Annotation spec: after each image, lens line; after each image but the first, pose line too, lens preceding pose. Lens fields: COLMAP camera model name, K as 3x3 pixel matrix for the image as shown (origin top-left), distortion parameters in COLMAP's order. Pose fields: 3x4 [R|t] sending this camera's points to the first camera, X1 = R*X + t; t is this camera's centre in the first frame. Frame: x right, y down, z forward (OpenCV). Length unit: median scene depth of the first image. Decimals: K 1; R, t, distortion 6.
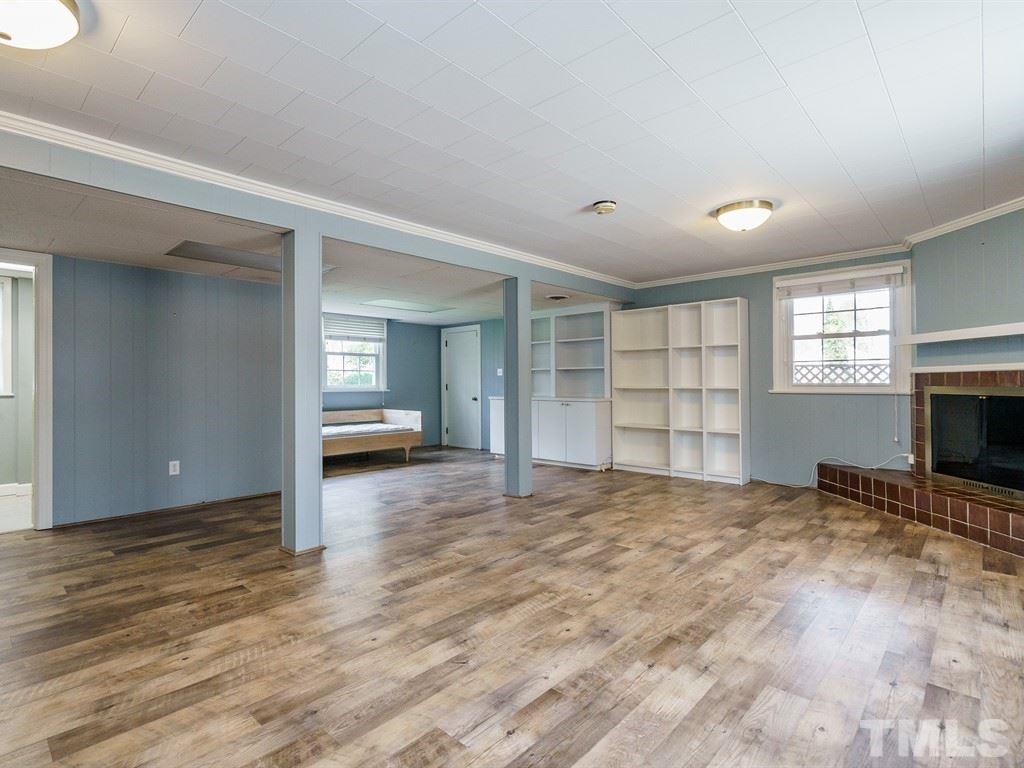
lens RADIAL K [[517.0, 0, 514.3], [0, 517.0, 377.9], [0, 0, 1]] dist [-0.000296, 0.000007]
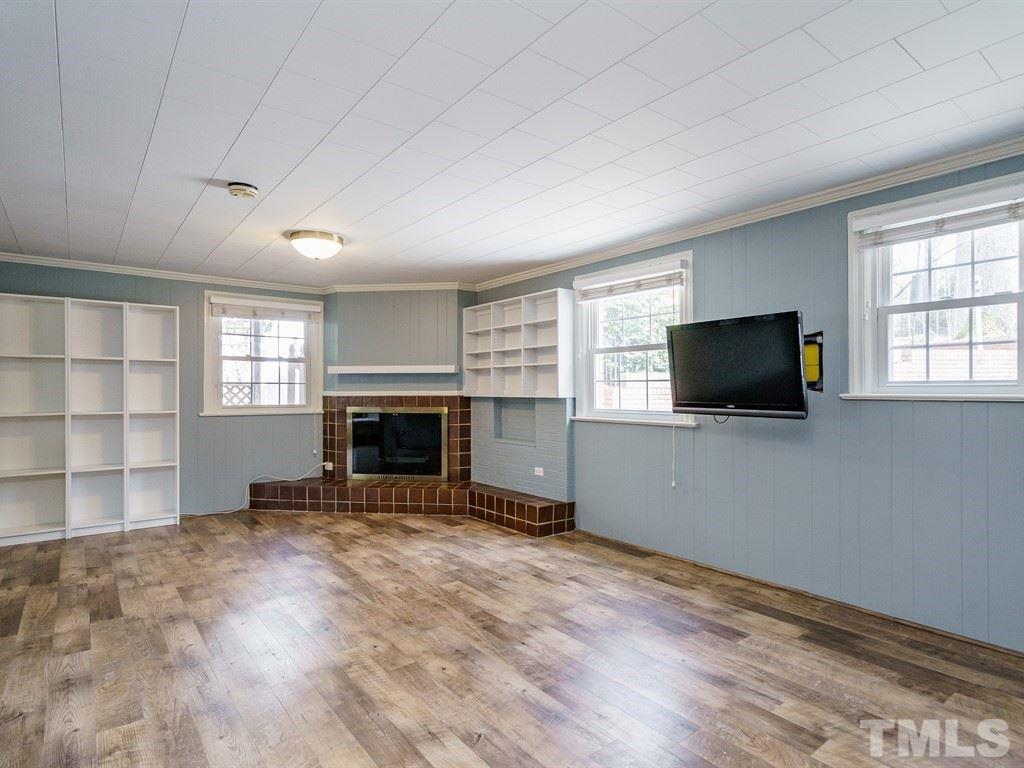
lens RADIAL K [[559.6, 0, 513.4], [0, 559.6, 391.8], [0, 0, 1]] dist [0.000276, 0.001504]
pose [[0.172306, 0.005255, 0.985030, -0.595809], [-0.007374, 0.999965, -0.004045, -0.022097], [-0.985016, -0.006567, 0.172338, 0.446289]]
